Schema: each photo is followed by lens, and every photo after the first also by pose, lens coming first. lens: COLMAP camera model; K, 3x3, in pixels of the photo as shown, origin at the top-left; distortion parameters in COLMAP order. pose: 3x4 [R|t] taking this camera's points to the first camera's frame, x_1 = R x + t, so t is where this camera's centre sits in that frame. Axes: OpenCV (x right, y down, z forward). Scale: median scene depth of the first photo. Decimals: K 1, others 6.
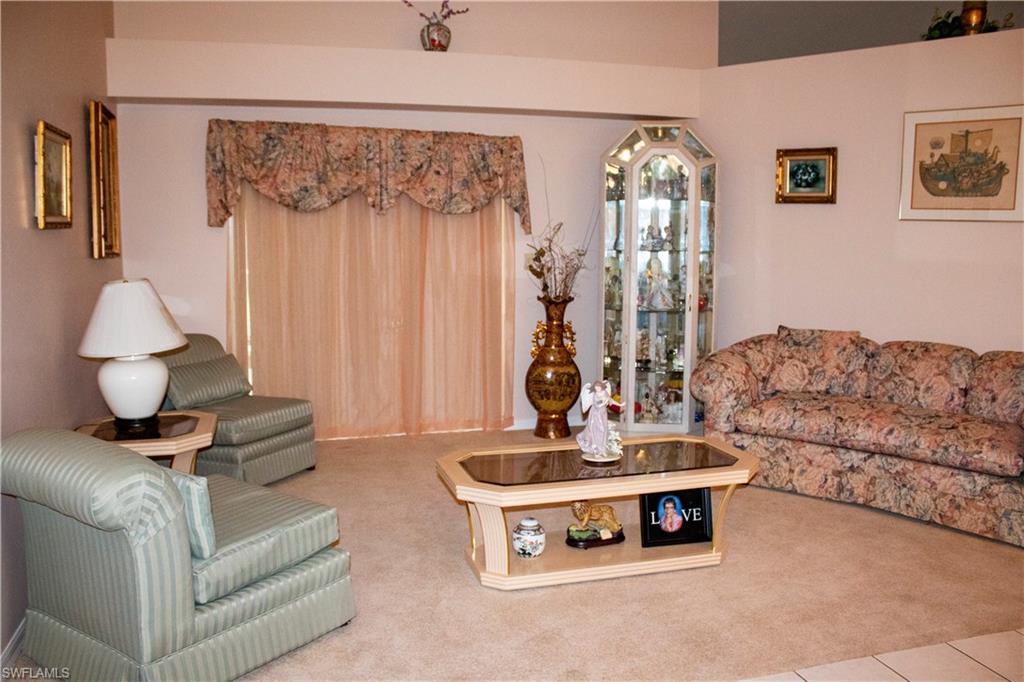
lens RADIAL K [[854.4, 0, 513.7], [0, 854.4, 342.1], [0, 0, 1]] dist [-0.156059, 0.125715]
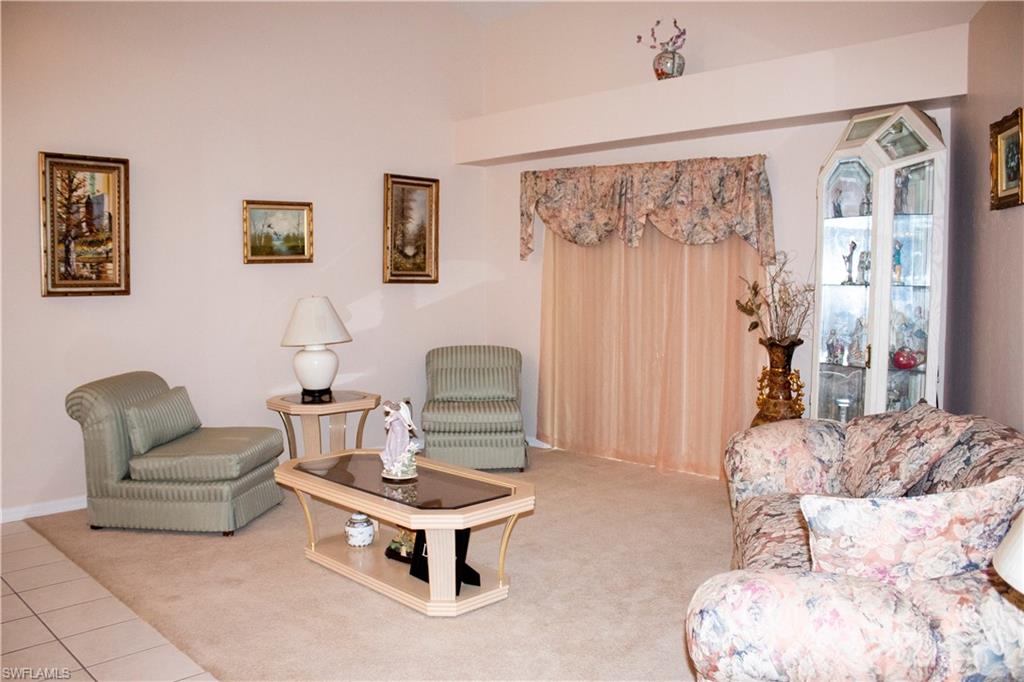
lens RADIAL K [[854.4, 0, 513.6], [0, 854.4, 340.0], [0, 0, 1]] dist [-0.156059, 0.125715]
pose [[0.457365, 0.068000, -0.886675, 0.712772], [-0.104485, 0.994275, 0.022356, -0.046206], [0.883119, 0.082420, 0.461852, 0.407965]]
